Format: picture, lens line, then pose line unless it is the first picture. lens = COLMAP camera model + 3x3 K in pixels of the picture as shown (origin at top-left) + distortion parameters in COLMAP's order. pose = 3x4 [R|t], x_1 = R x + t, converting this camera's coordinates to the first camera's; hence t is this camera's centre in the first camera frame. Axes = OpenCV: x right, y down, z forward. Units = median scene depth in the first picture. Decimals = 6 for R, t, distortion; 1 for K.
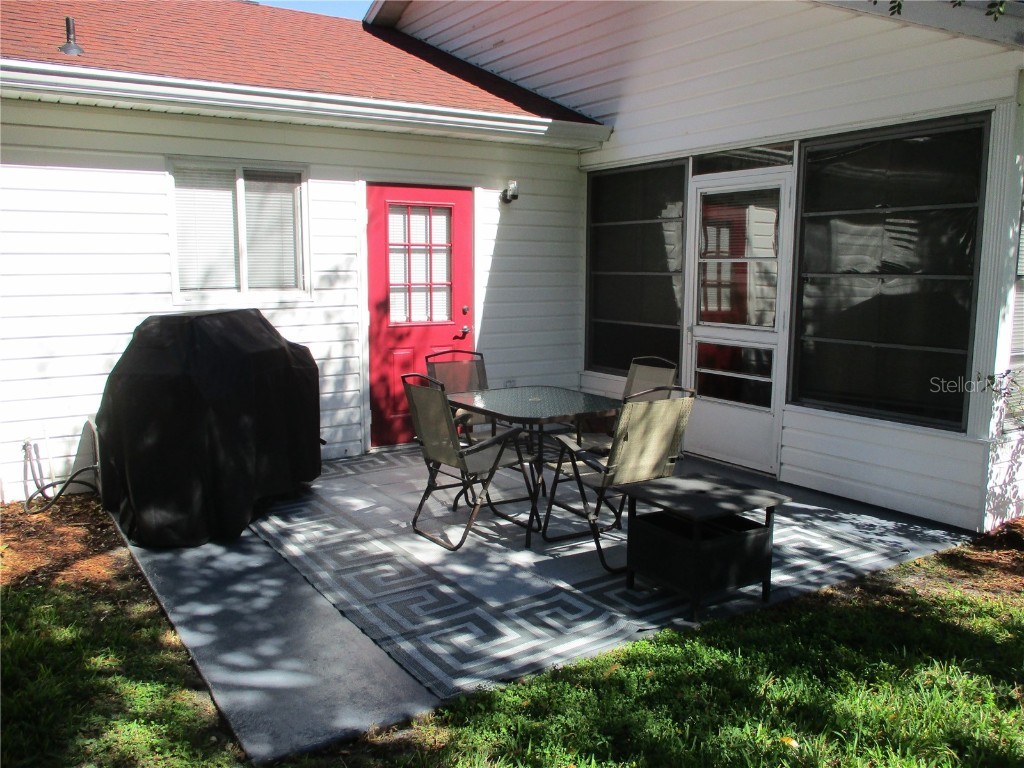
lens RADIAL K [[857.8, 0, 519.7], [0, 857.8, 386.9], [0, 0, 1]] dist [-0.023583, 0.003565]
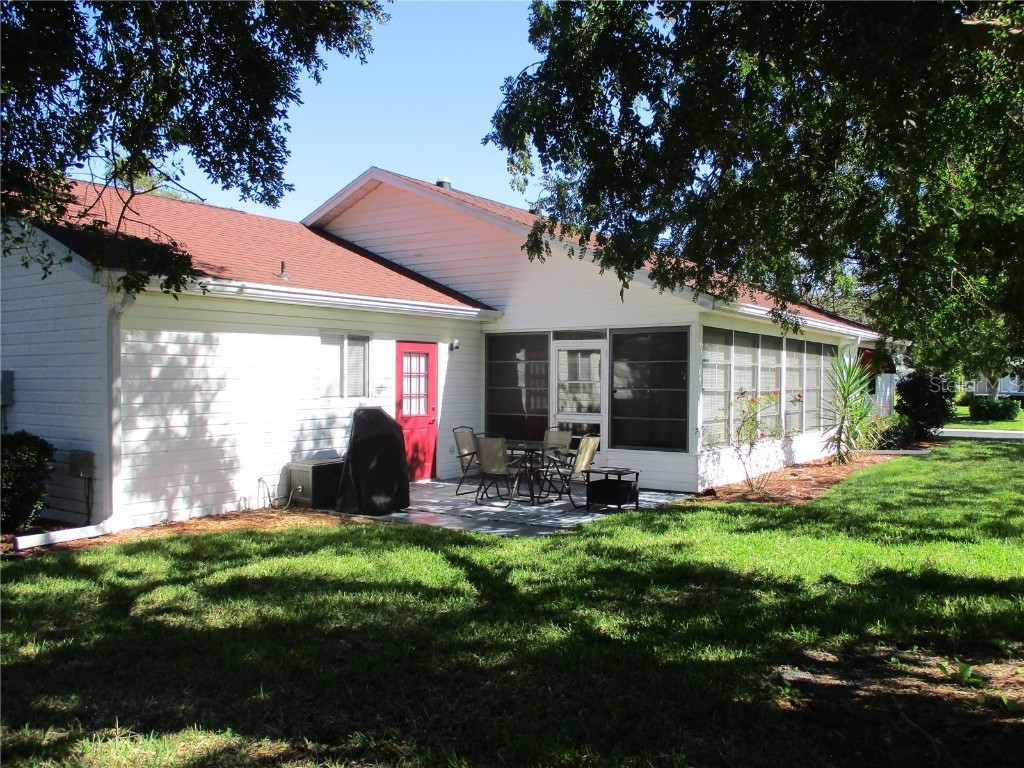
lens RADIAL K [[857.8, 0, 519.7], [0, 857.8, 386.9], [0, 0, 1]] dist [-0.023583, 0.003565]
pose [[0.928849, -0.001181, 0.370457, -0.606031], [0.048957, 0.991616, -0.119589, 0.098831], [-0.367210, 0.129217, 0.921119, -0.804978]]
